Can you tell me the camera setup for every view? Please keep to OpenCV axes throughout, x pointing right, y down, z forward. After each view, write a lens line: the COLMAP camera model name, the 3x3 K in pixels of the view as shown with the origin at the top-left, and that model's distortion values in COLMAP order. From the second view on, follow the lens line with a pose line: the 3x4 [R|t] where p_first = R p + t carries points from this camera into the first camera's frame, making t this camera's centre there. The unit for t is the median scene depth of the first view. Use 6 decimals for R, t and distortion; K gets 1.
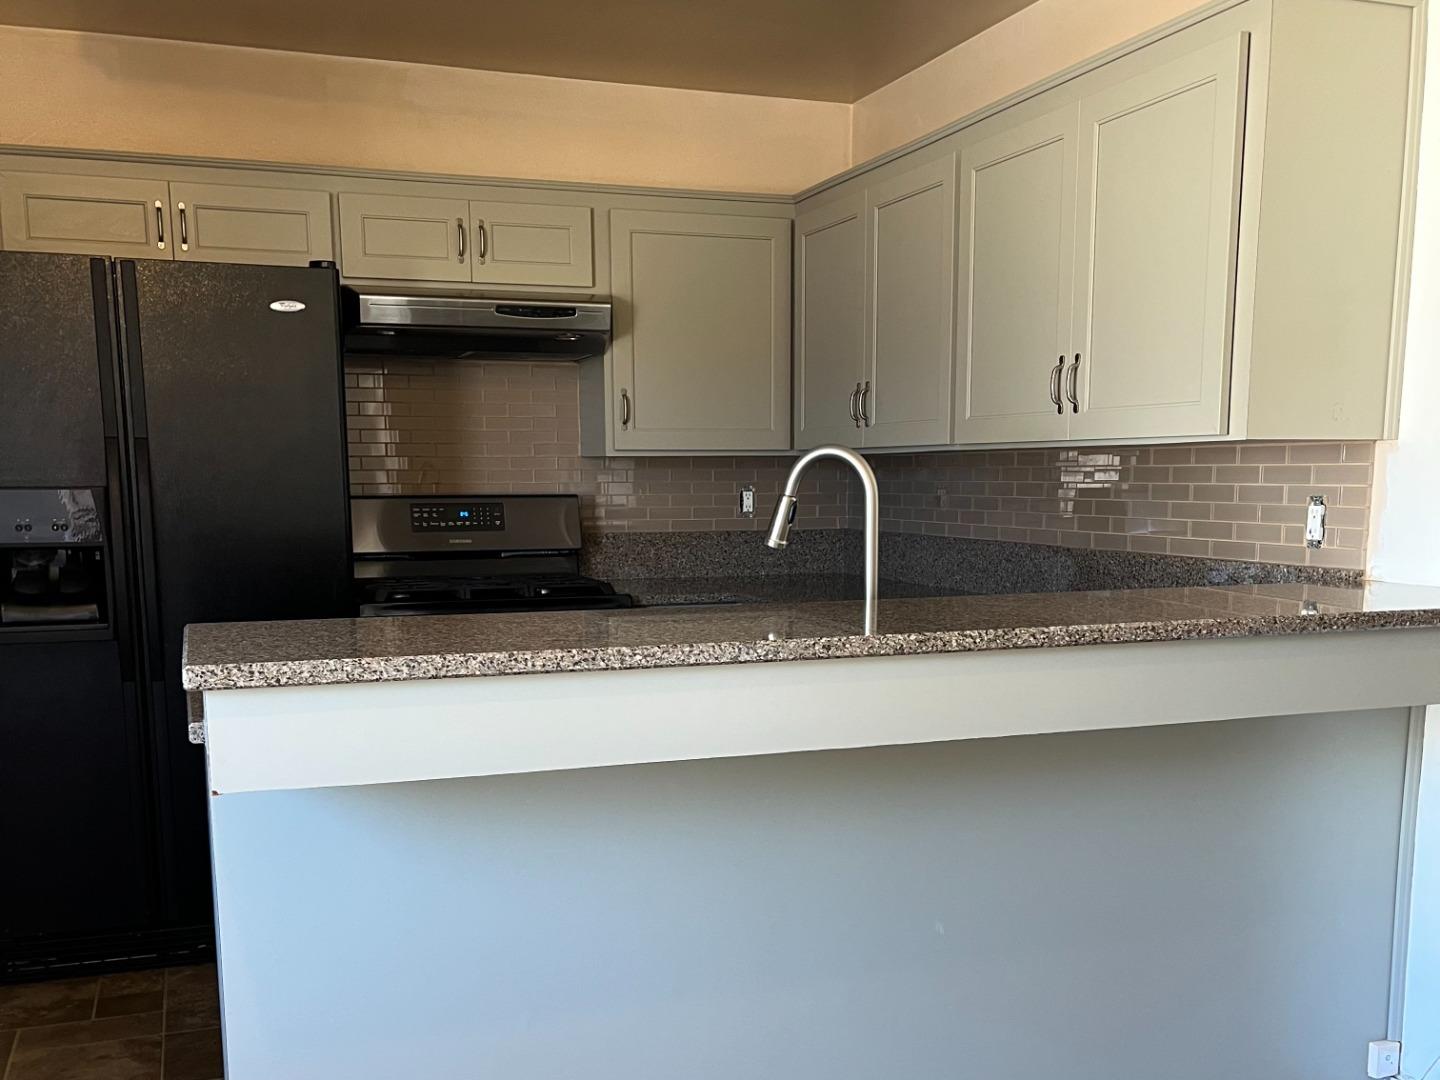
lens RADIAL K [[875.8, 0, 720.0], [0, 875.8, 540.0], [0, 0, 1]] dist [-0.010214, -0.001447]
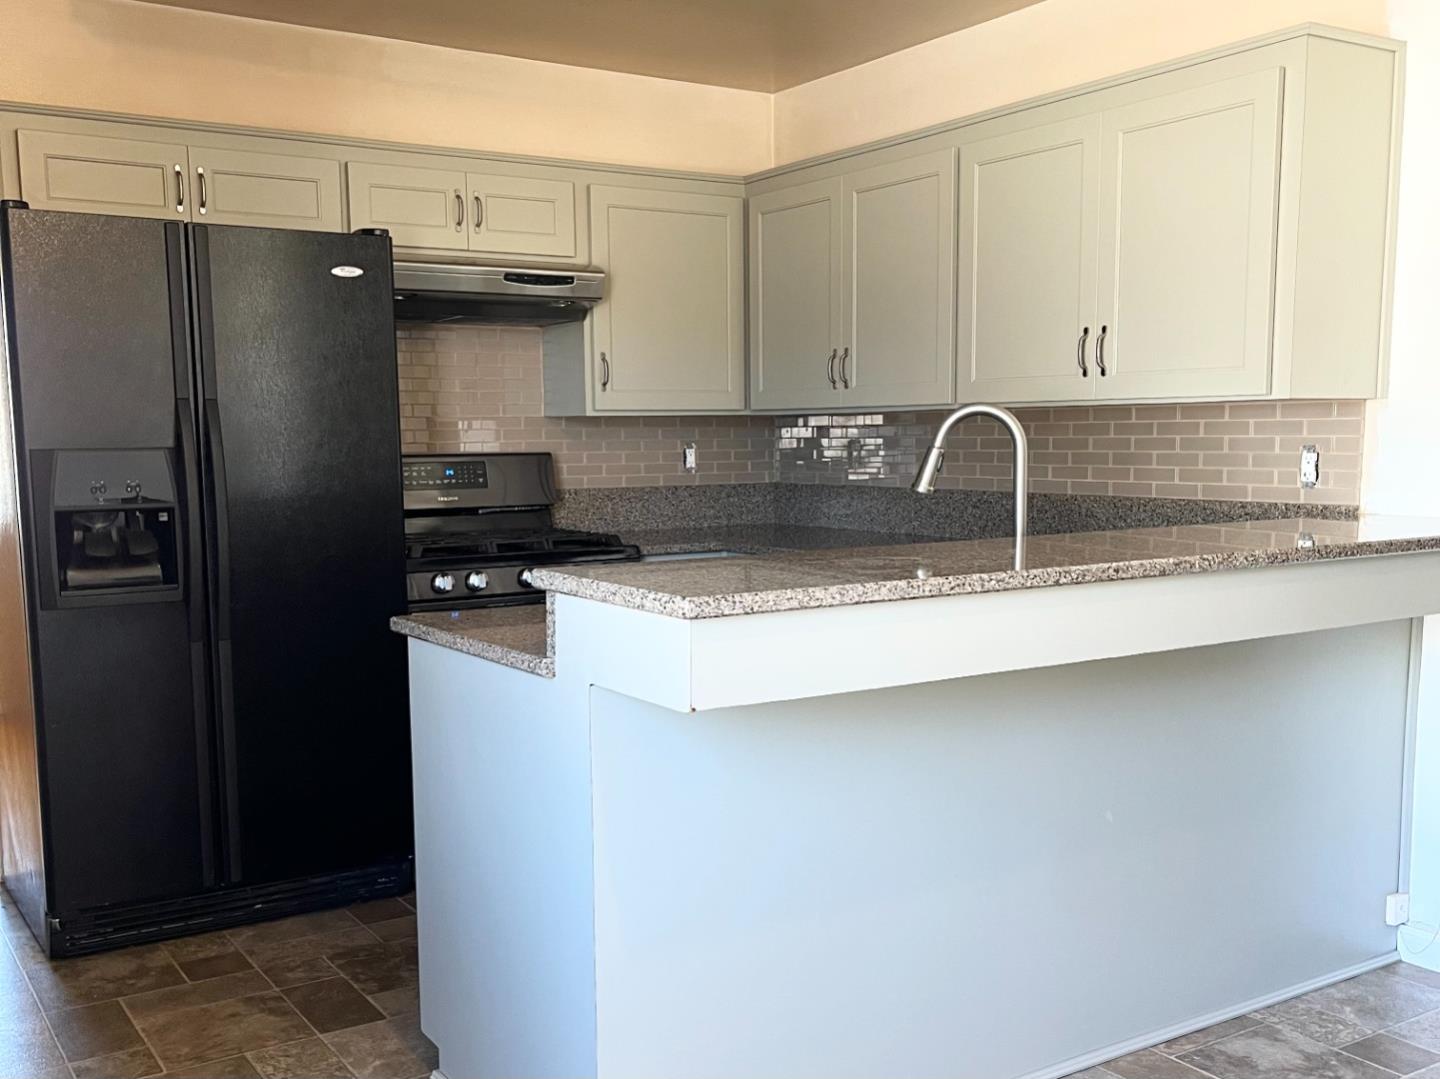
lens RADIAL K [[829.0, 0, 717.2], [0, 829.0, 473.4], [0, 0, 1]] dist [-0.007894, -0.000421]
pose [[0.991963, -0.012994, 0.125856, -0.187074], [0.016305, 0.999547, -0.025316, 0.002864], [-0.125470, 0.027165, 0.991725, -0.020782]]
